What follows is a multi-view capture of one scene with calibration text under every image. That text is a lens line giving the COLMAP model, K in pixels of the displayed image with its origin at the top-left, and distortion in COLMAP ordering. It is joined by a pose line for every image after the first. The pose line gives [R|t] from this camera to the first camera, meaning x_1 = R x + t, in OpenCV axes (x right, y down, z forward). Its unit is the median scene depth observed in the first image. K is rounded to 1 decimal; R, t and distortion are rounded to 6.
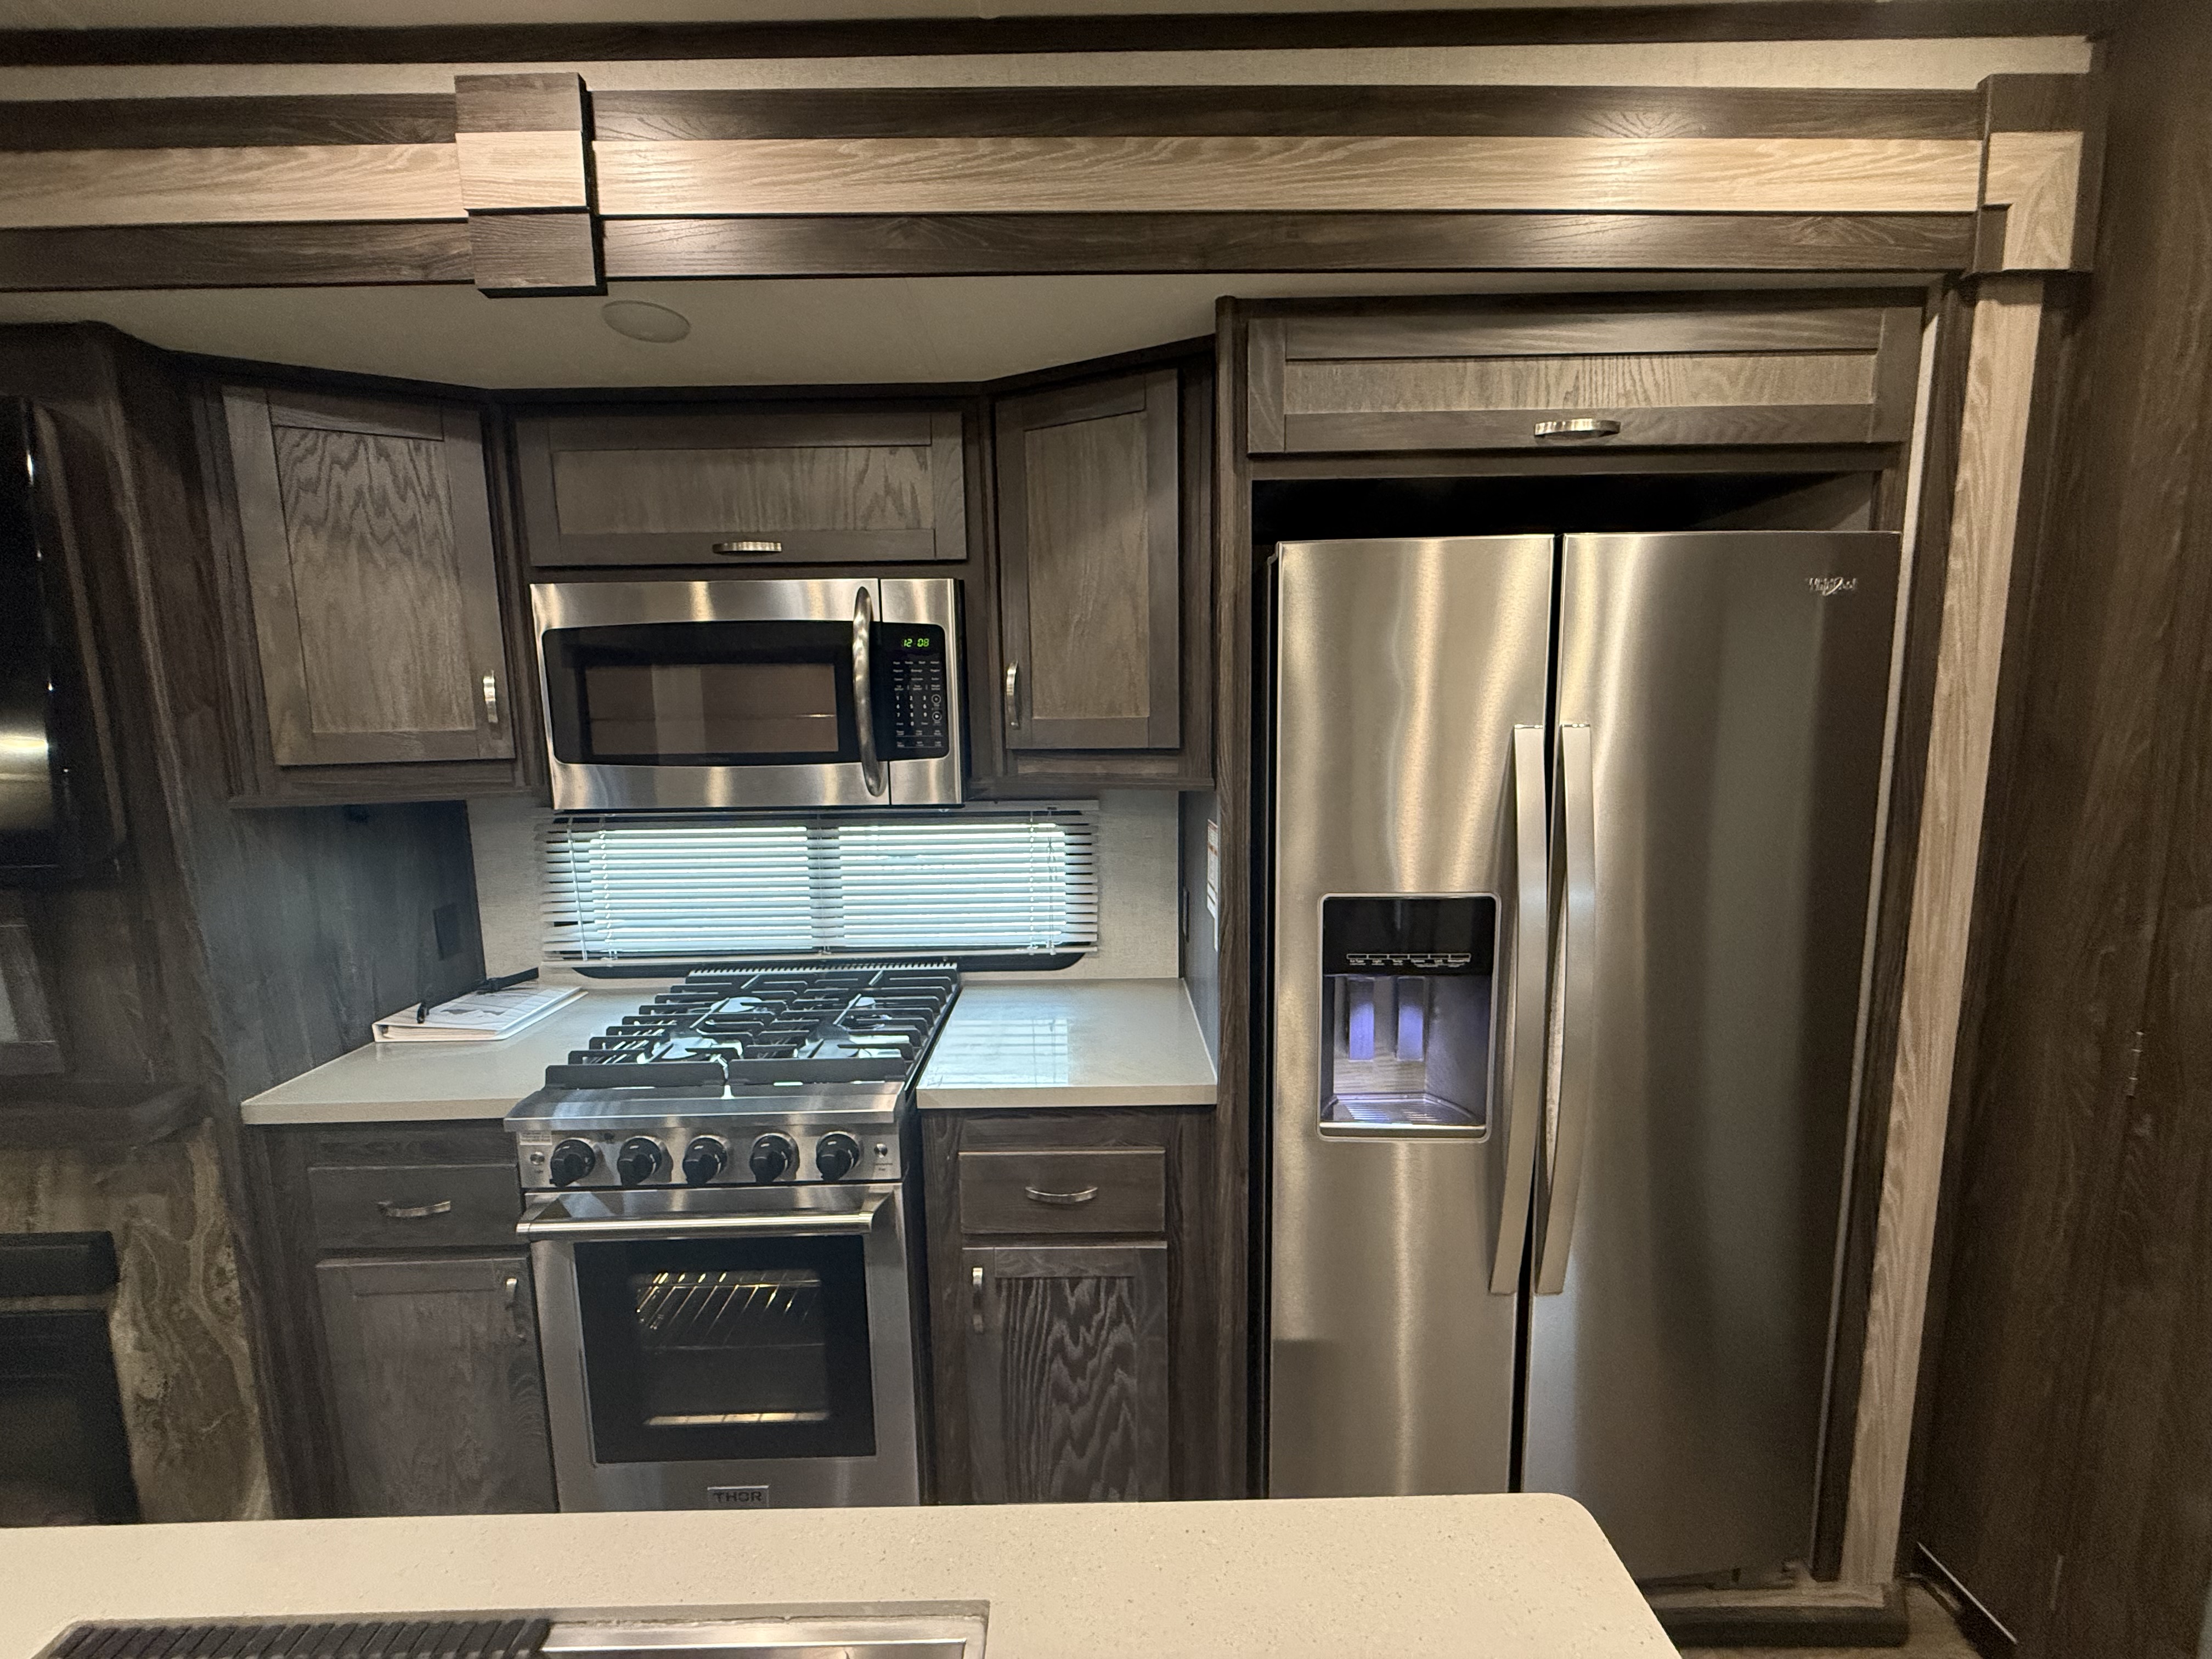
lens RADIAL K [[885.6, 0, 1106.0], [0, 885.6, 829.5], [0, 0, 1]] dist [-0.000144, 0.000394]
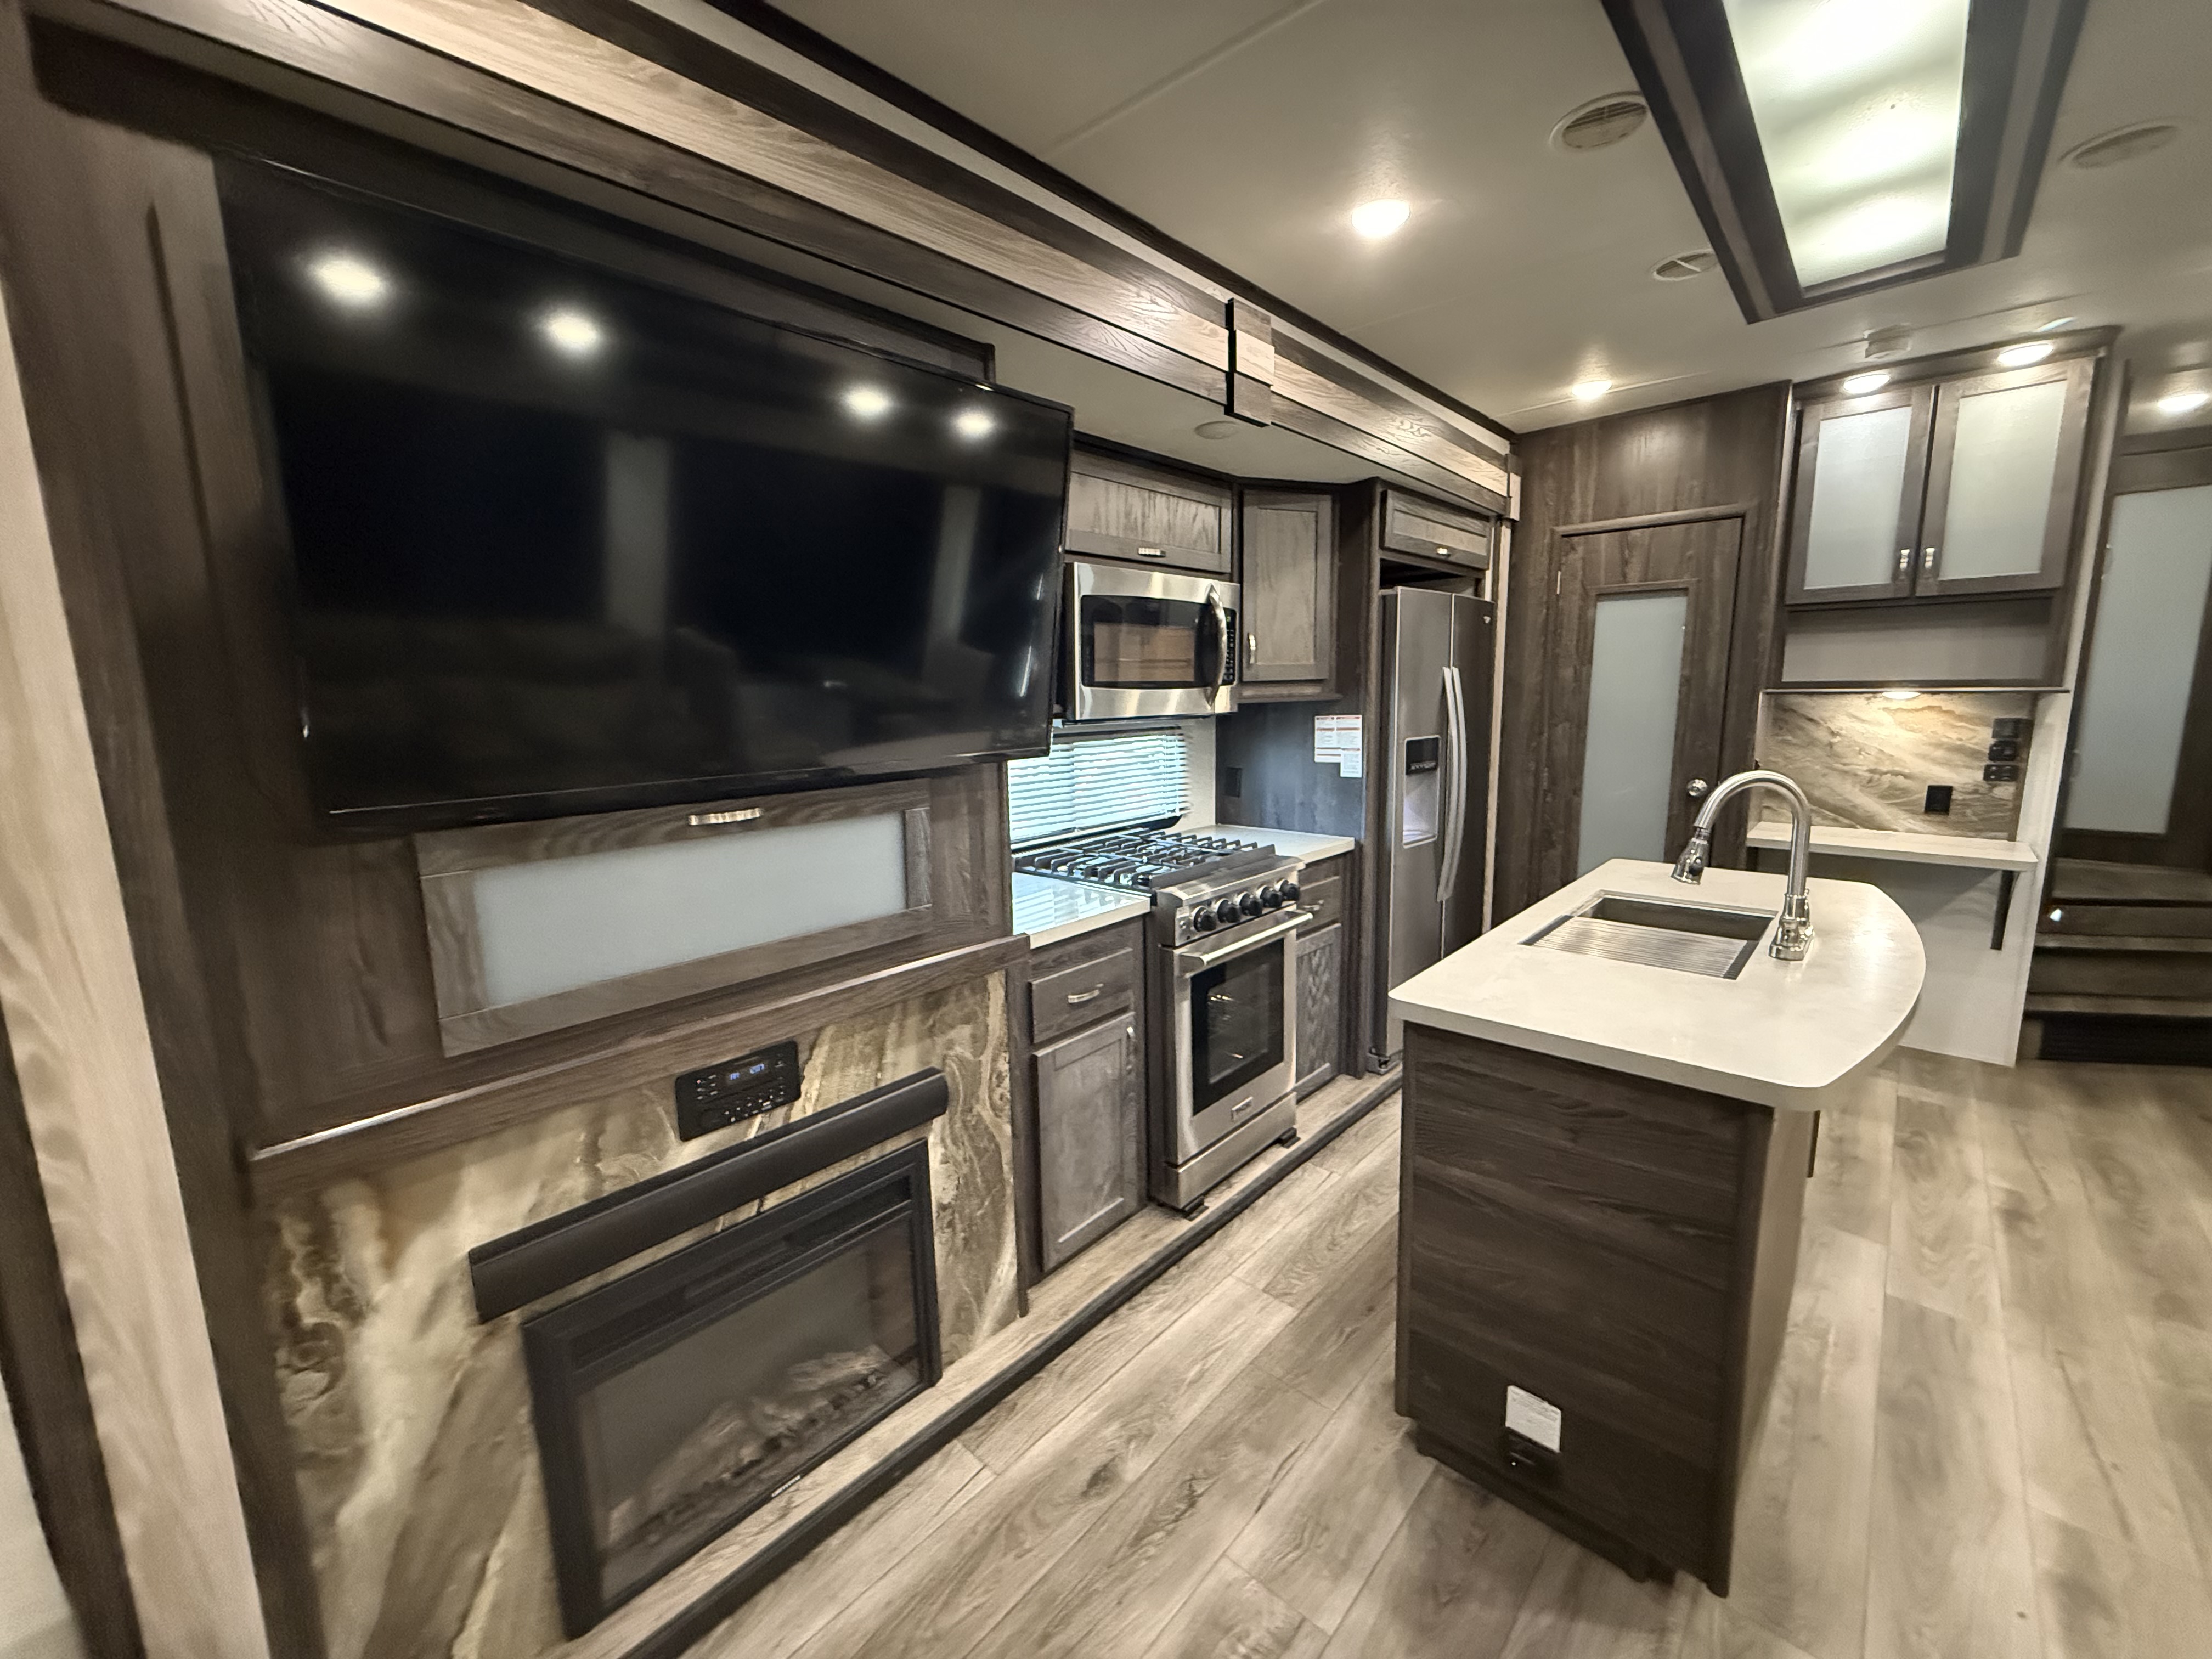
lens RADIAL K [[885.6, 0, 1106.0], [0, 885.6, 829.5], [0, 0, 1]] dist [-0.000144, 0.000394]
pose [[0.680394, -0.111034, 0.724386, -1.742533], [0.105945, 0.992975, 0.052692, 0.088662], [-0.725148, 0.040894, 0.687378, -0.018899]]
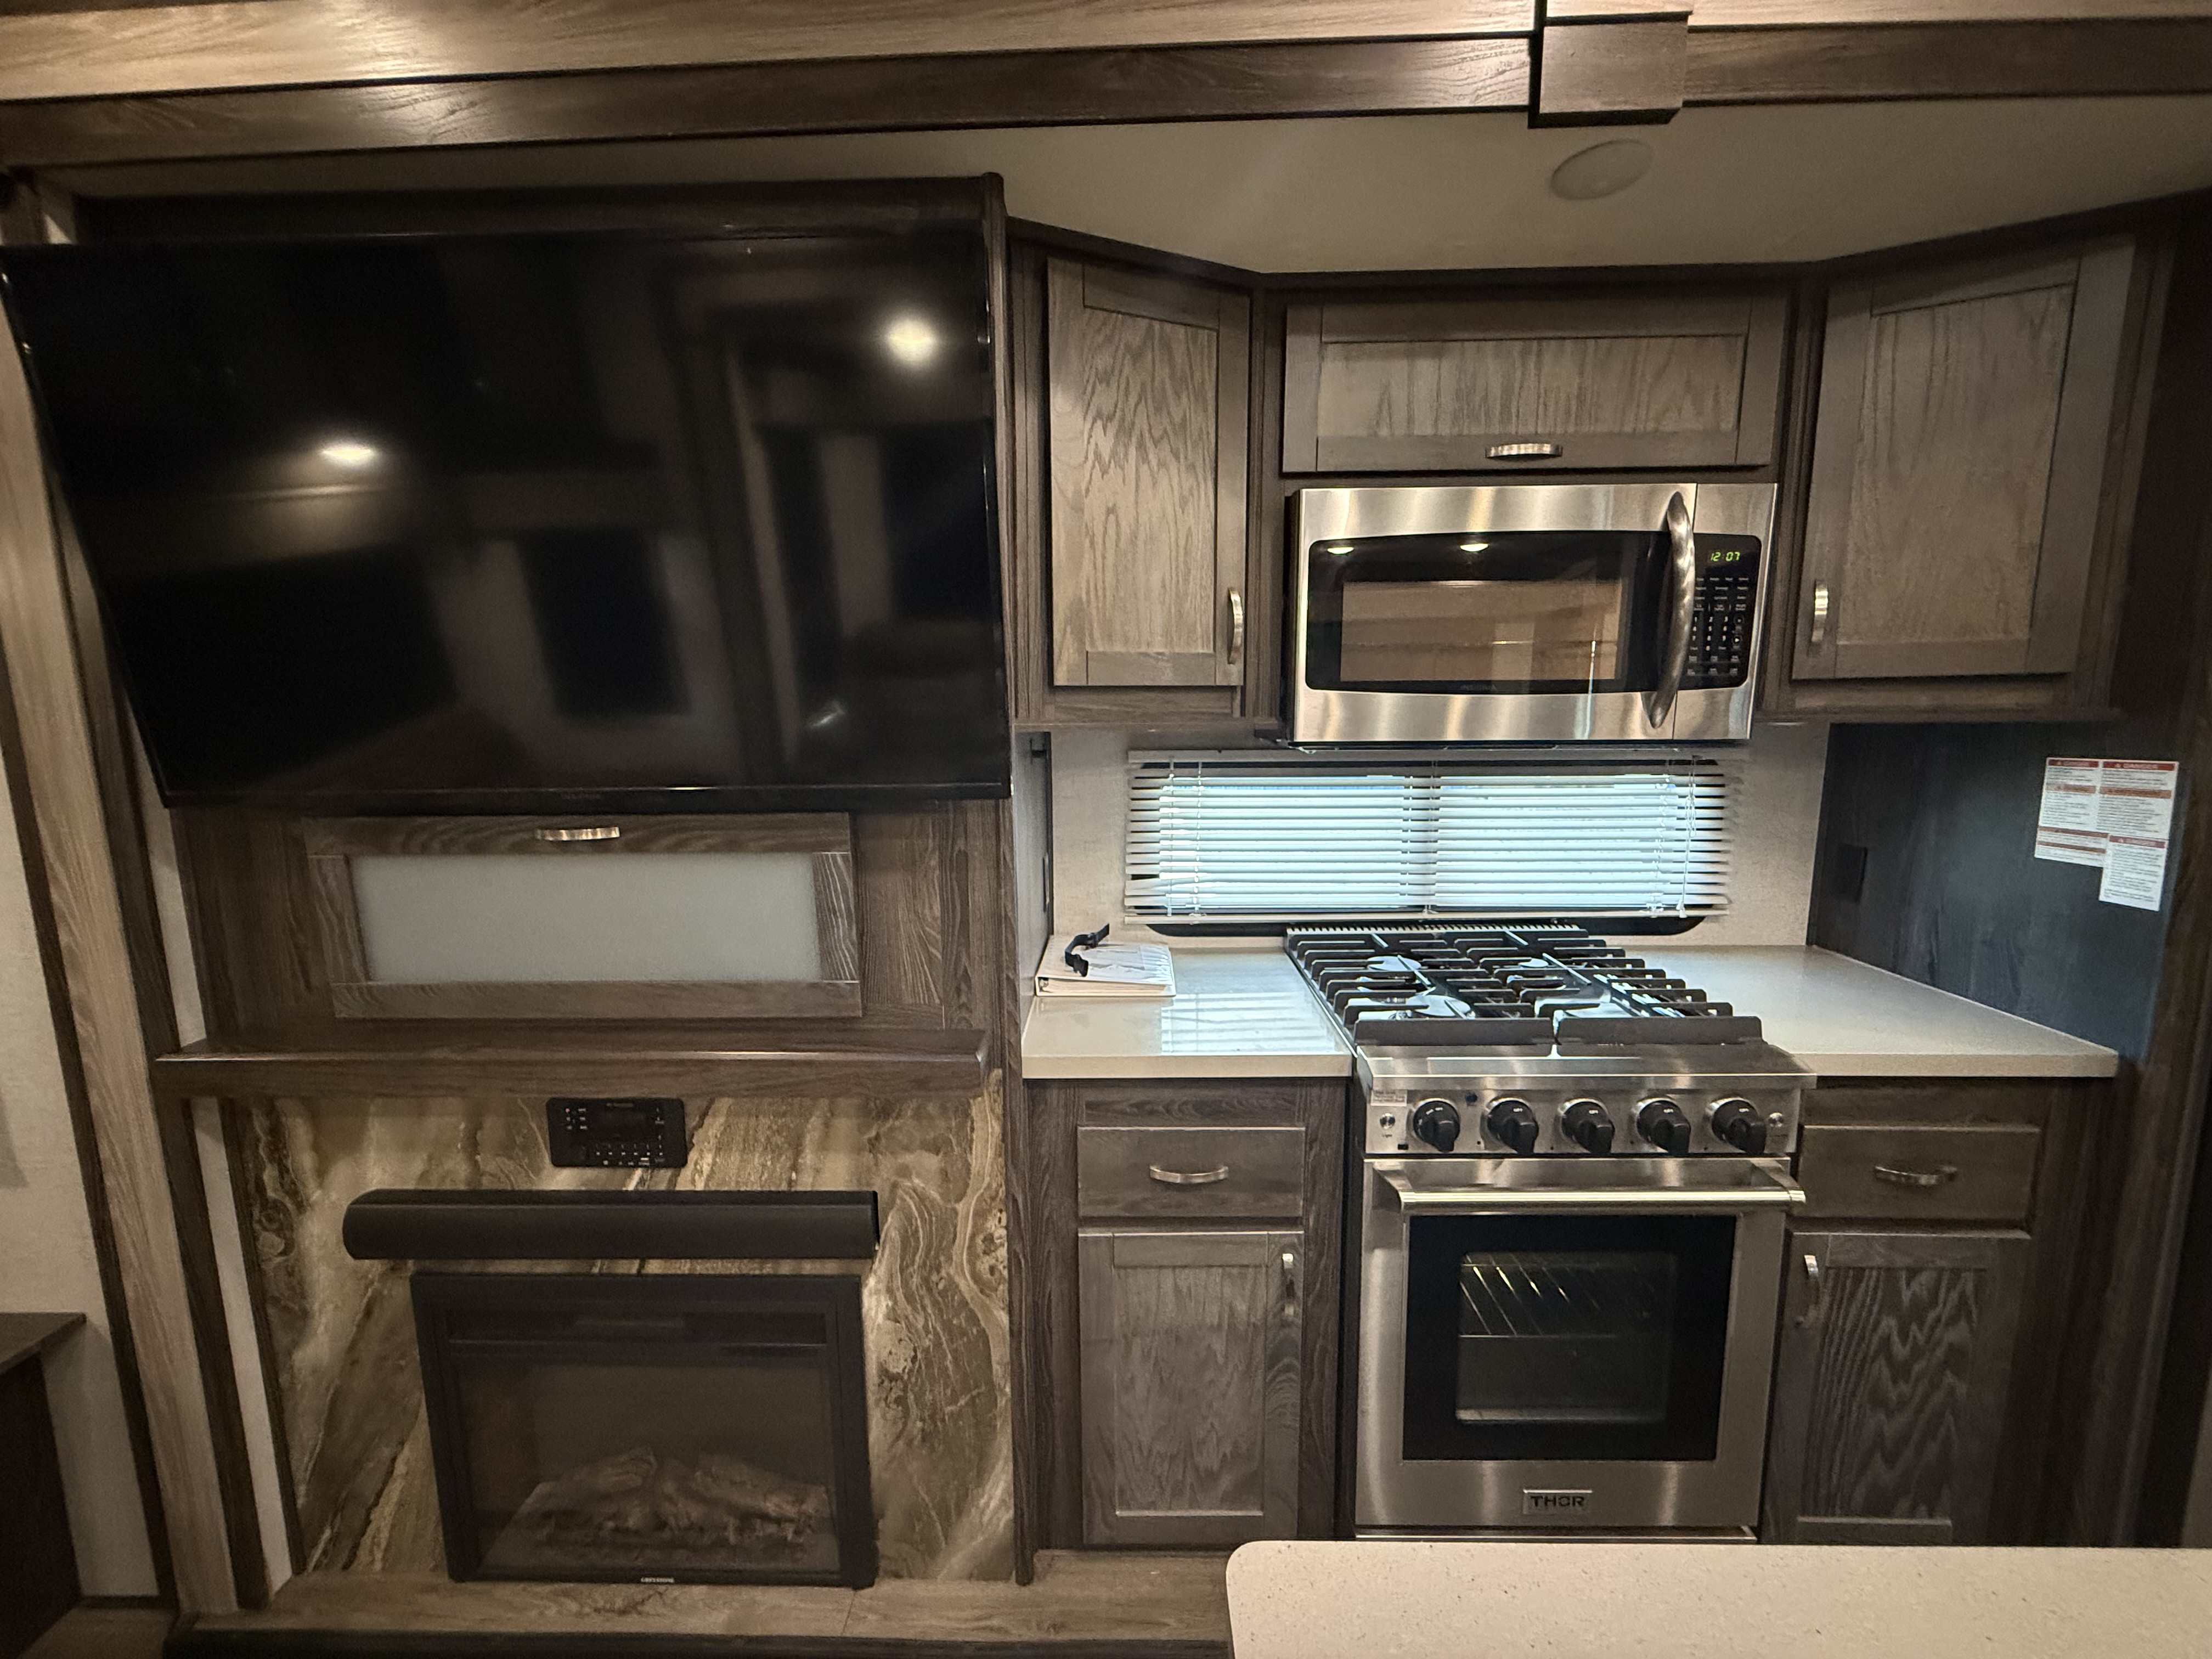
lens RADIAL K [[885.6, 0, 1106.0], [0, 885.6, 829.5], [0, 0, 1]] dist [-0.000144, 0.000394]
pose [[0.999512, 0.011265, -0.029128, -0.832307], [-0.011046, 0.999910, 0.007677, 0.066199], [0.029212, -0.007351, 0.999546, 0.088253]]
